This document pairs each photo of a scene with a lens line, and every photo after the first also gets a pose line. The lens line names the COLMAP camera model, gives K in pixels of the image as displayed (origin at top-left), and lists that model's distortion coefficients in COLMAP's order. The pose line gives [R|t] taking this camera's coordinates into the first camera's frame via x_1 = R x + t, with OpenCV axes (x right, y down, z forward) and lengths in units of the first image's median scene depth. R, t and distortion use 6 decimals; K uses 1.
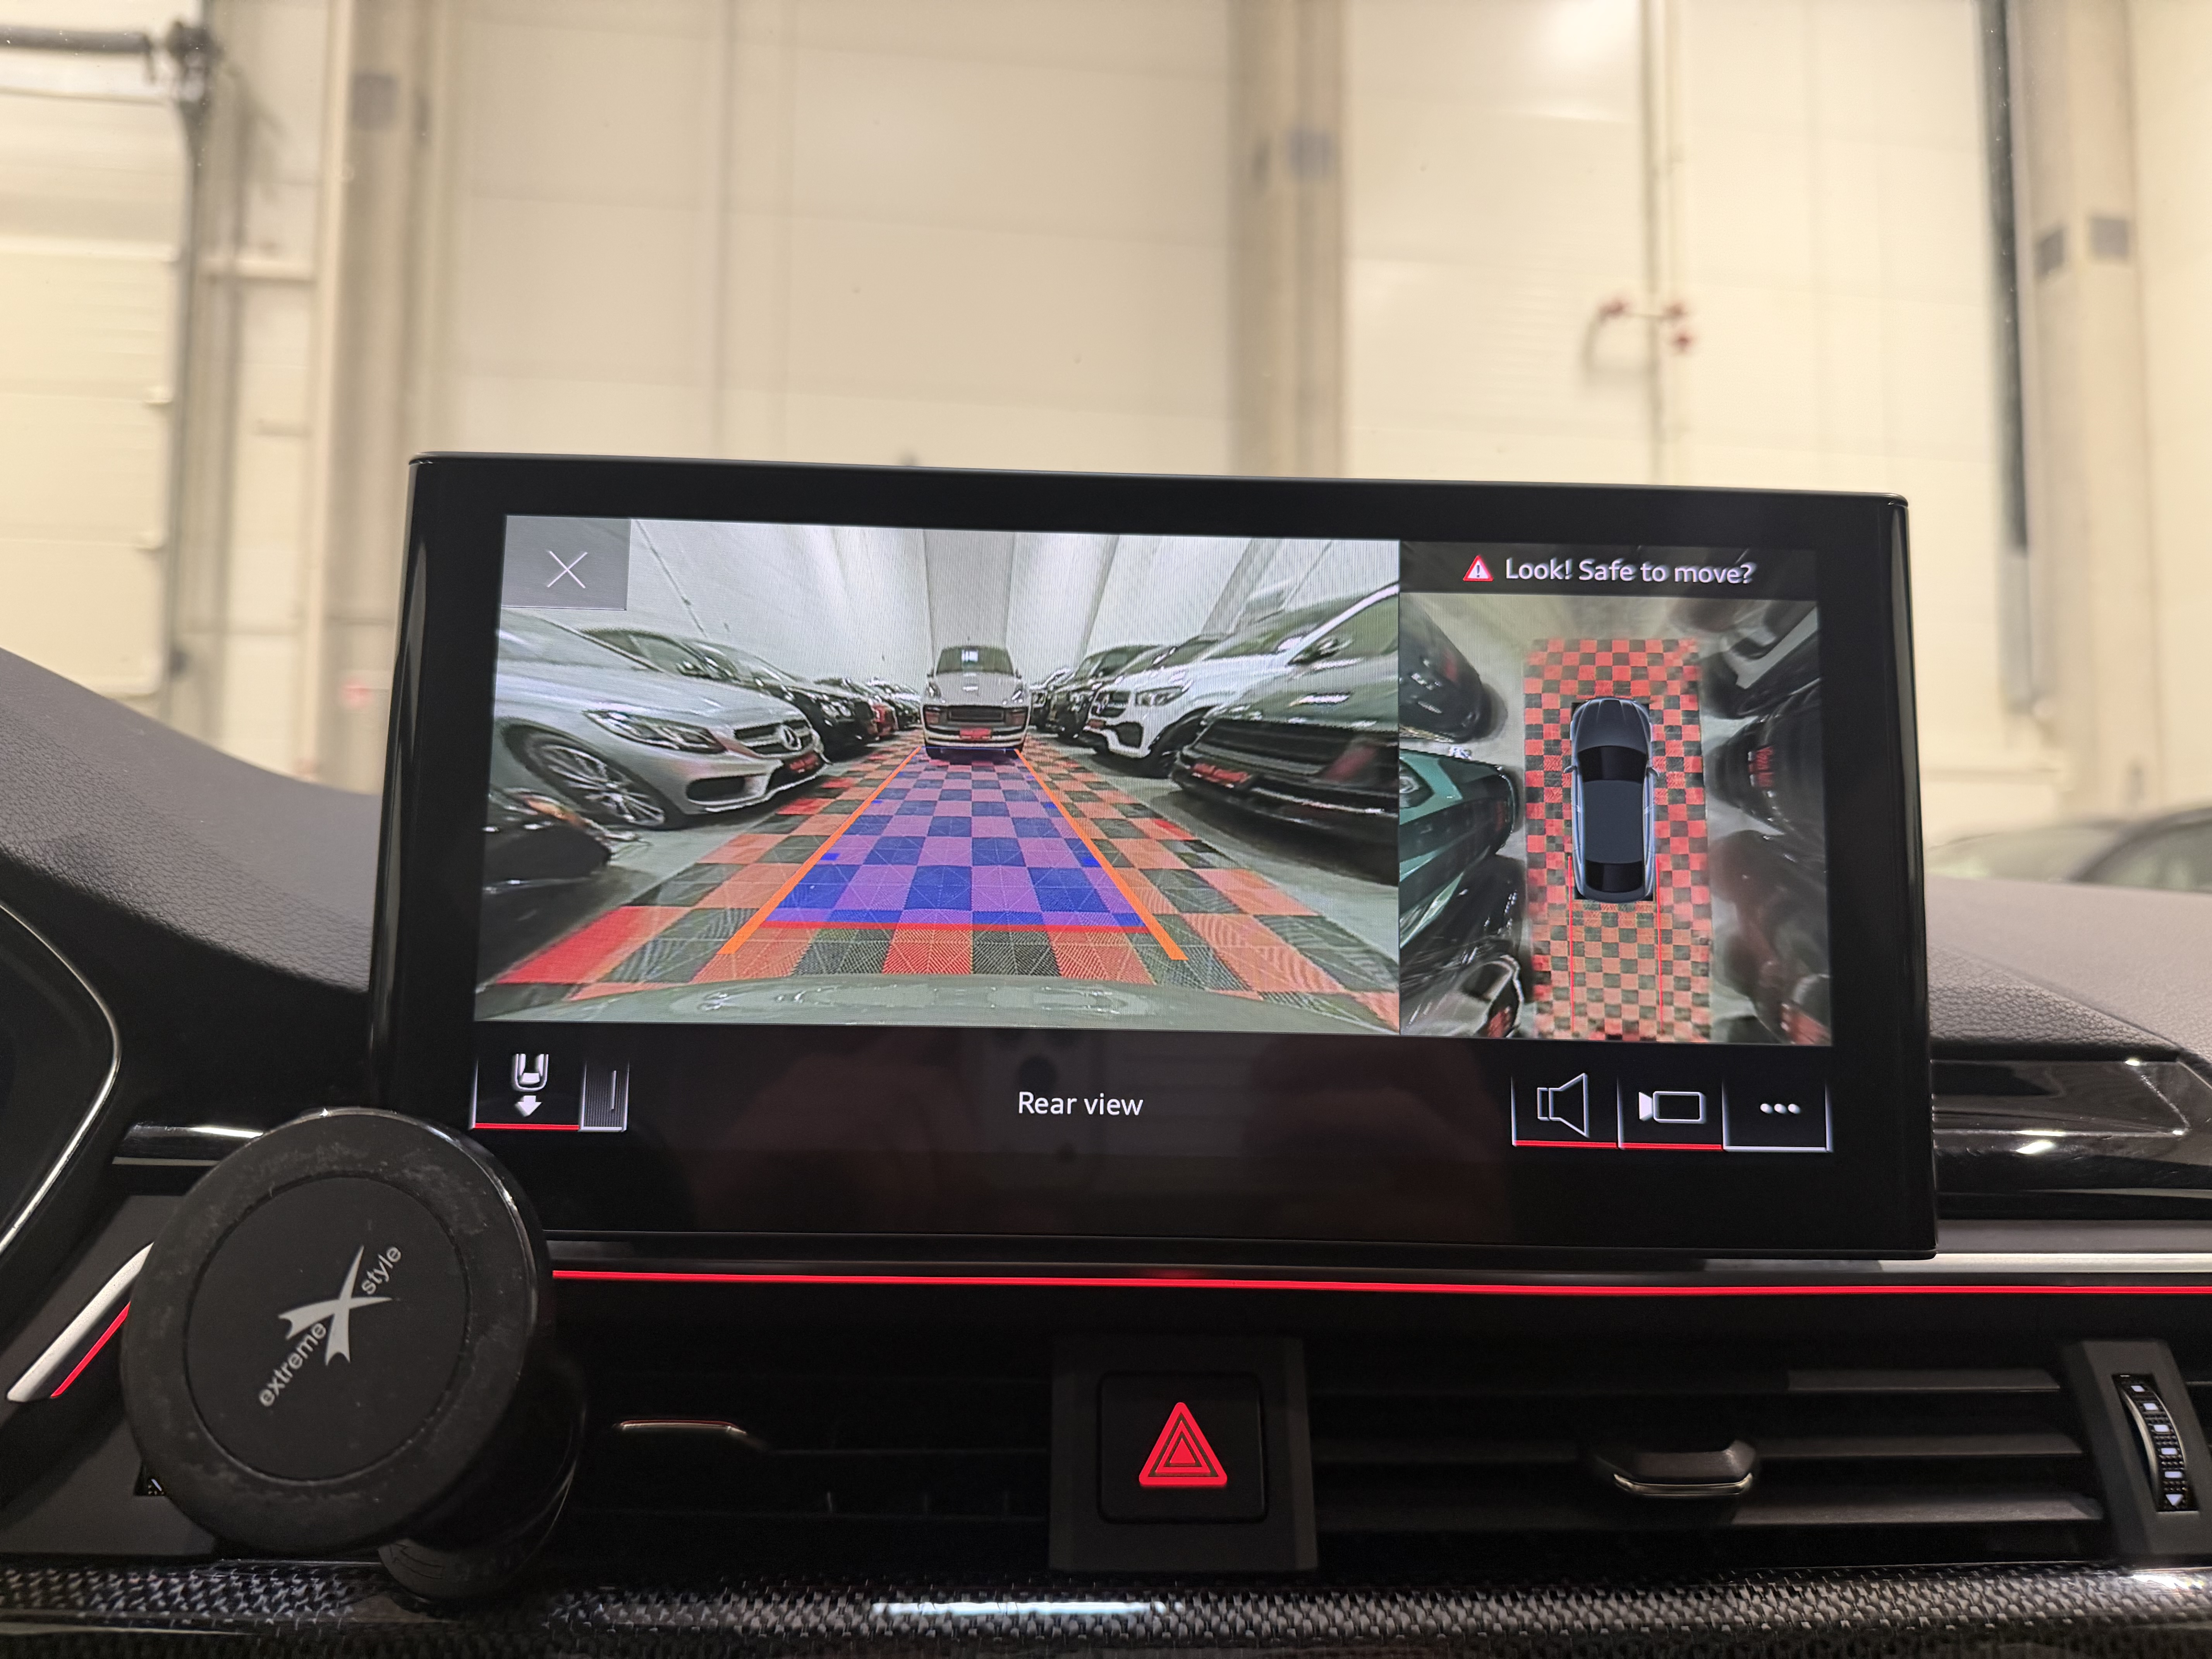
lens RADIAL K [[1552.6, 0, 1106.0], [0, 1552.6, 829.5], [0, 0, 1]] dist [-0.036913, 0.008800]
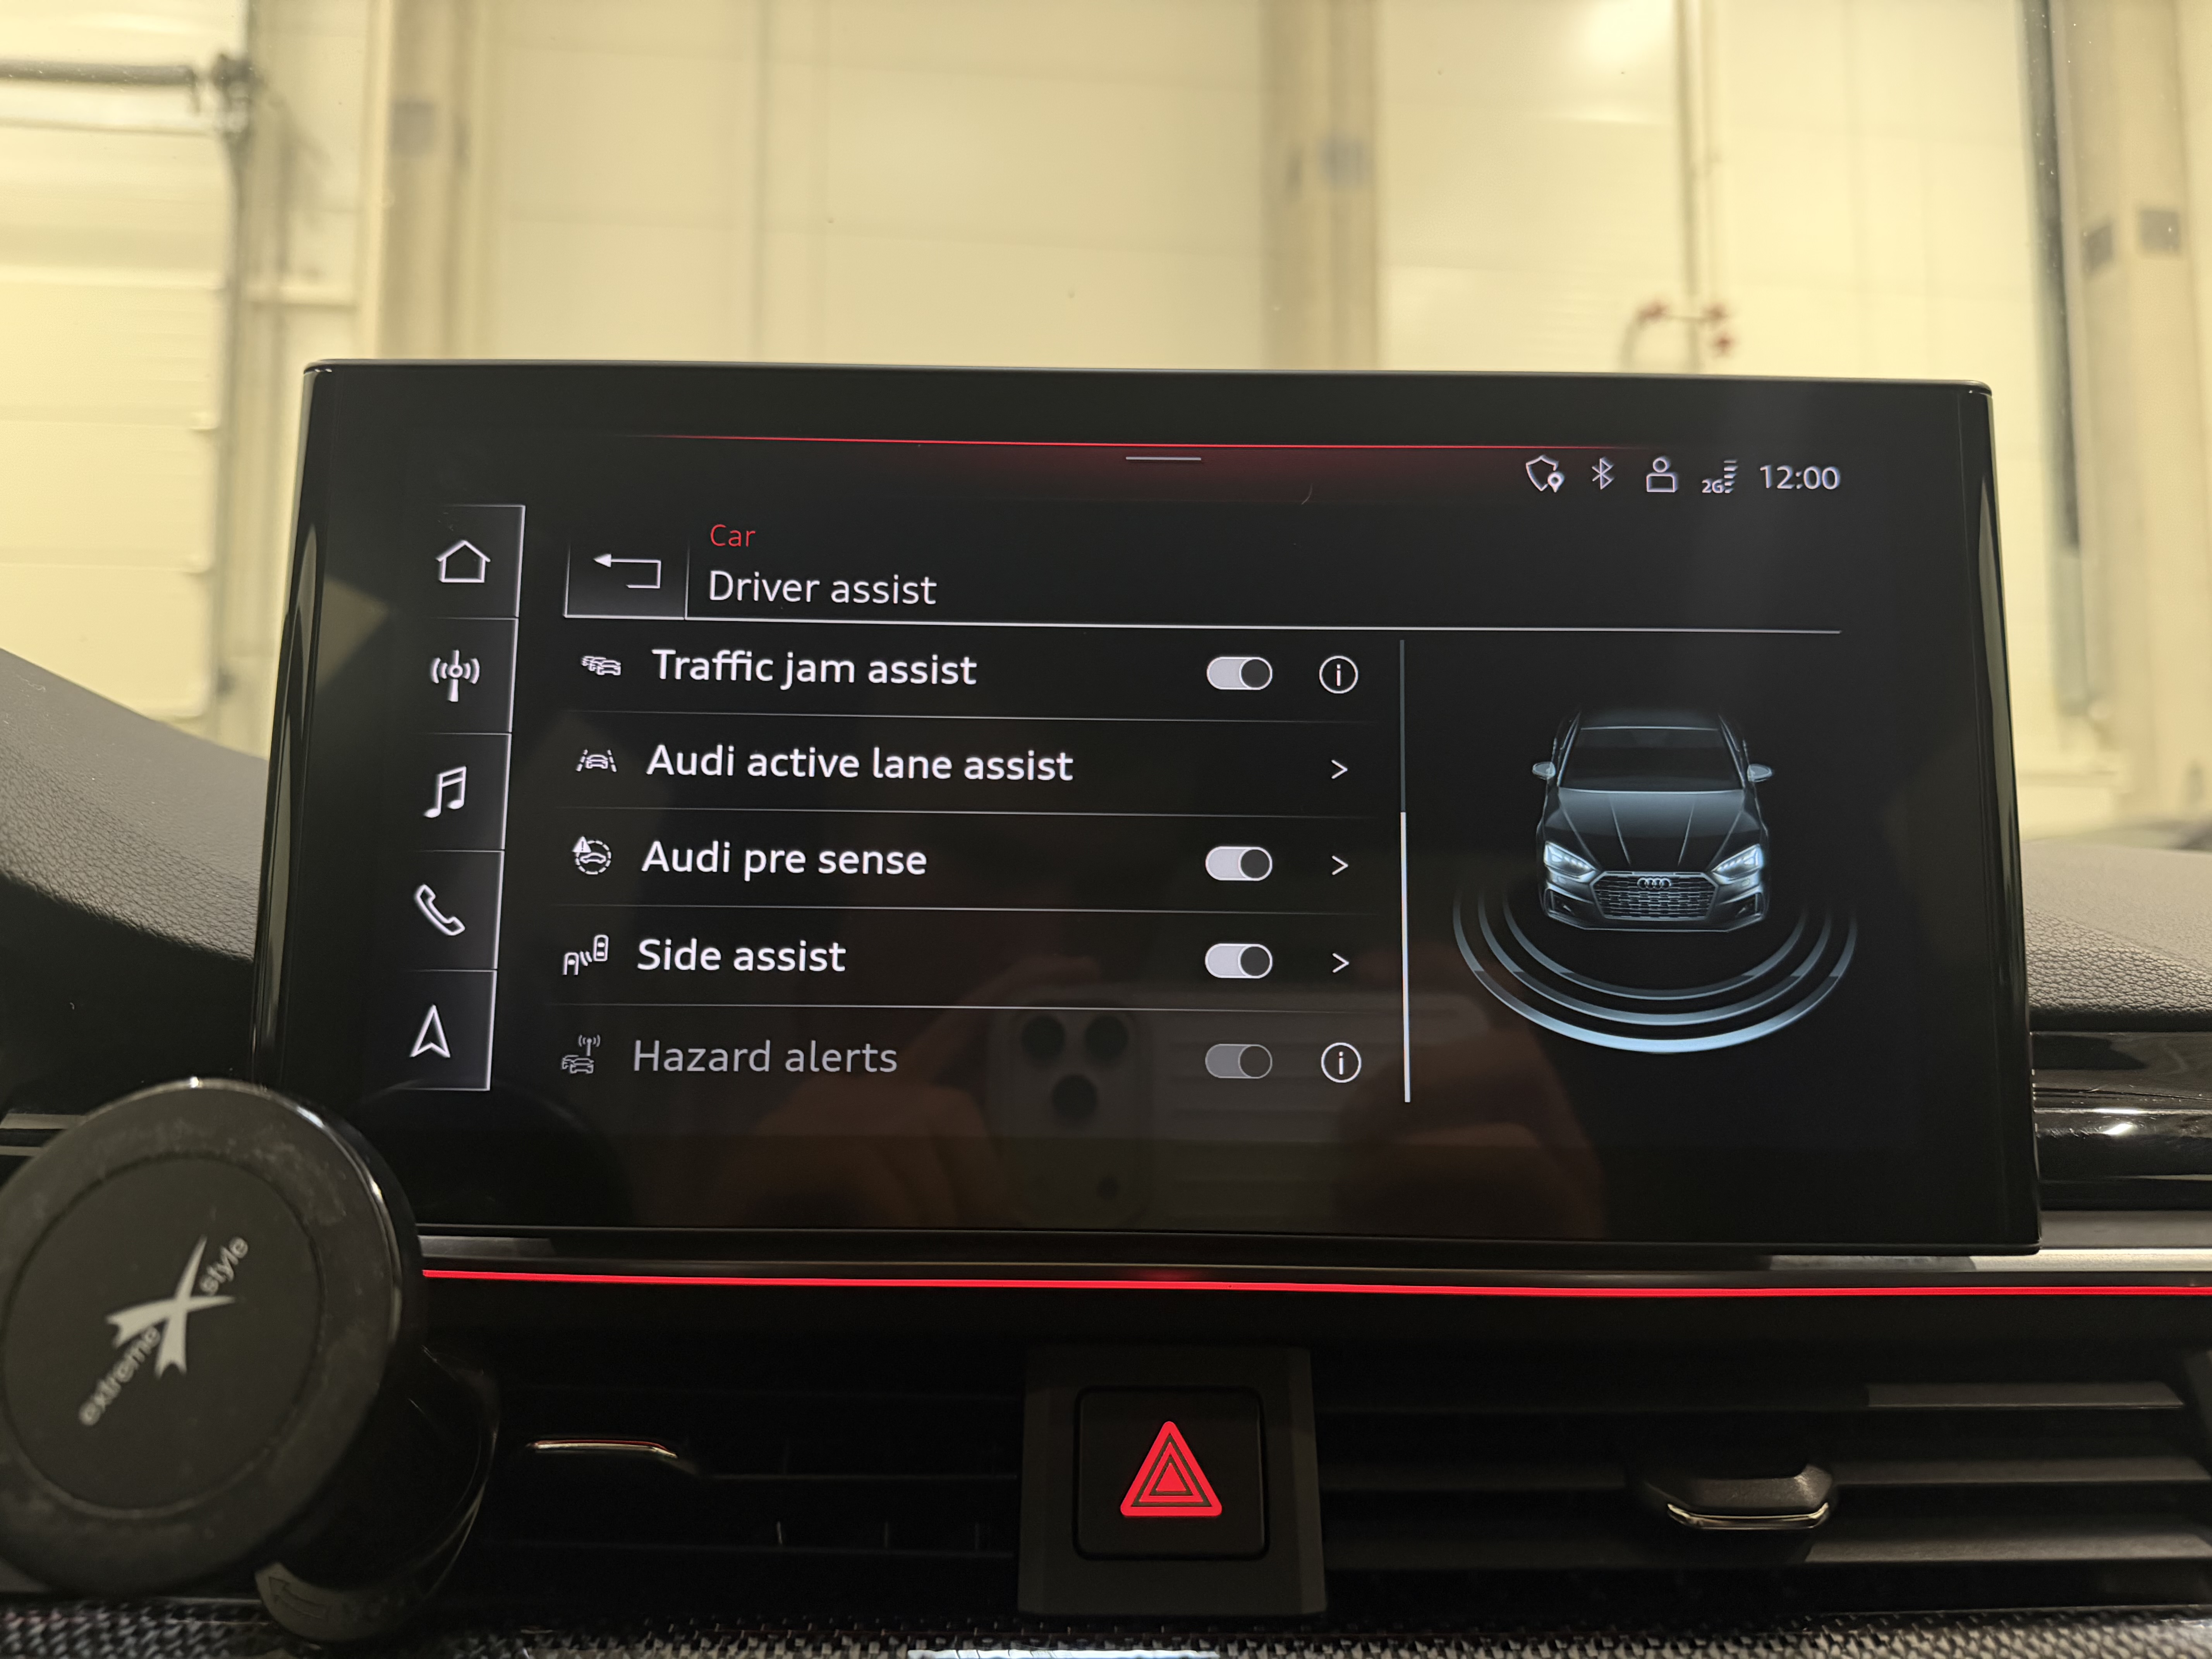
lens RADIAL K [[1552.6, 0, 1106.0], [0, 1552.6, 829.5], [0, 0, 1]] dist [-0.036913, 0.008800]
pose [[0.999599, -0.009514, -0.026657, 0.040767], [0.009262, 0.999912, -0.009535, 0.044591], [0.026745, 0.009285, 0.999599, 0.123372]]
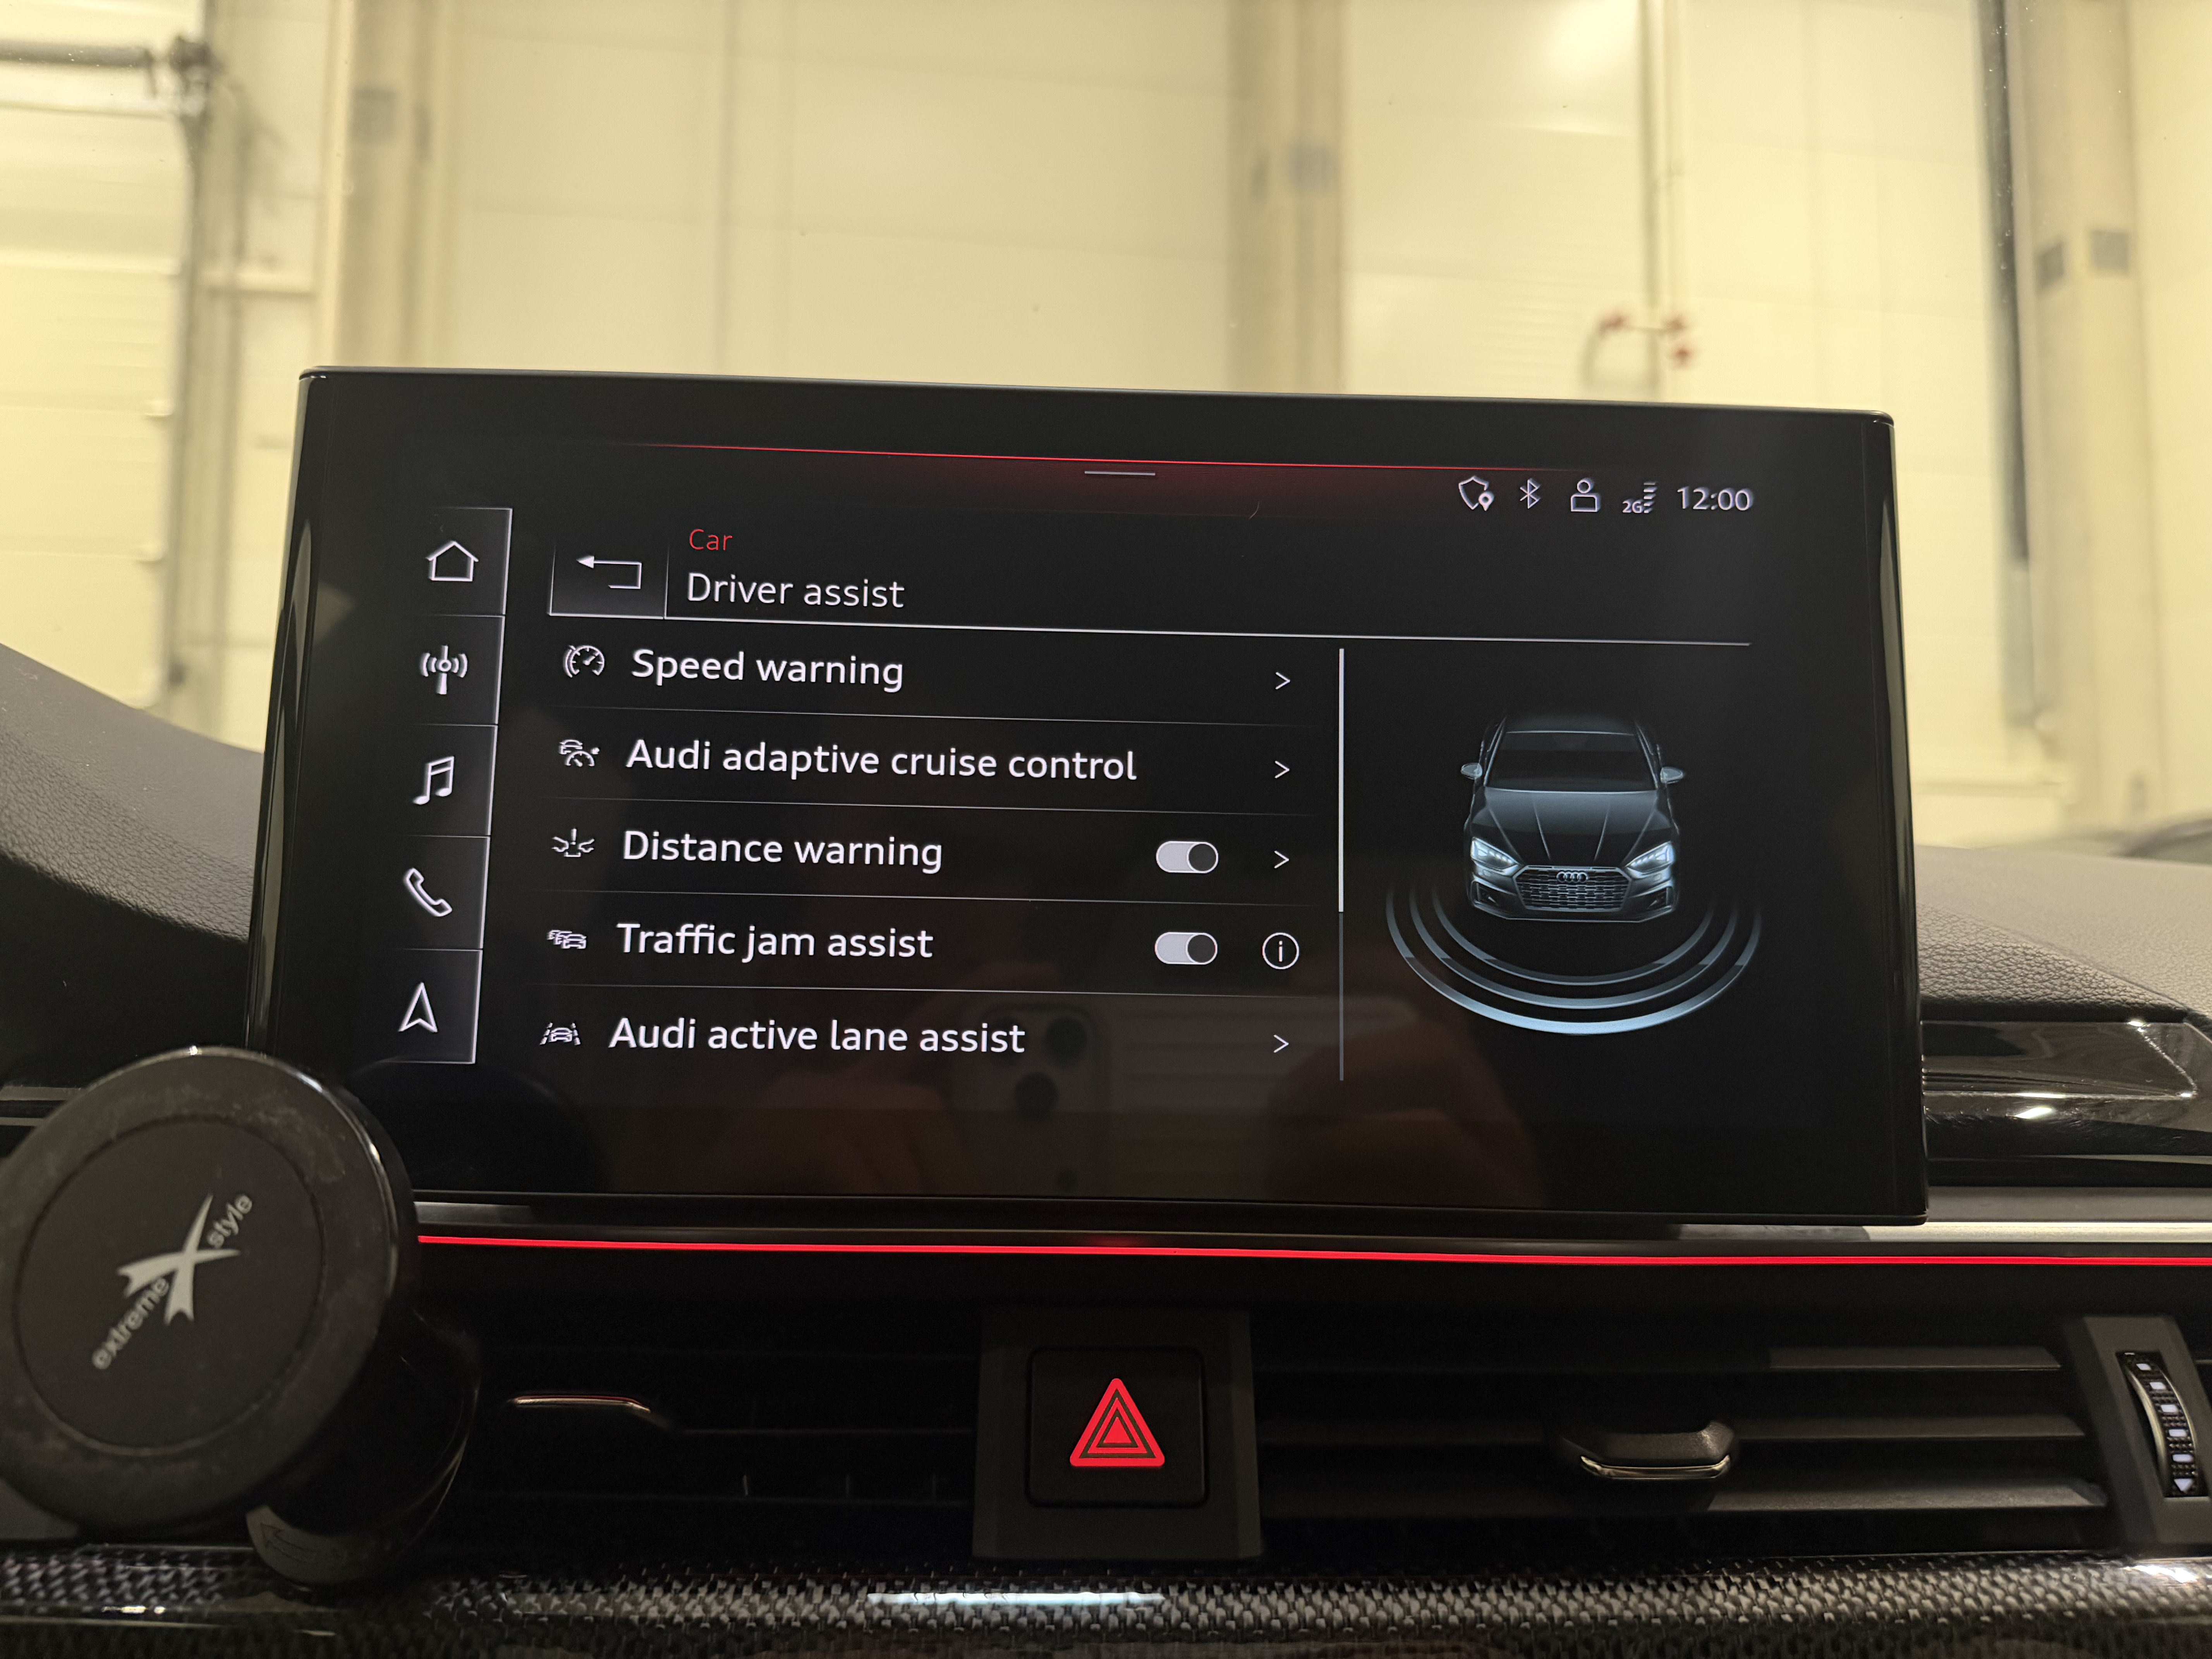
lens RADIAL K [[1551.9, 0, 1104.9], [0, 1551.9, 833.9], [0, 0, 1]] dist [-0.036188, 0.008649]
pose [[0.999998, 0.000031, -0.002016, 0.045126], [-0.000046, 0.999973, -0.007308, 0.050423], [0.002016, 0.007308, 0.999971, 0.066667]]
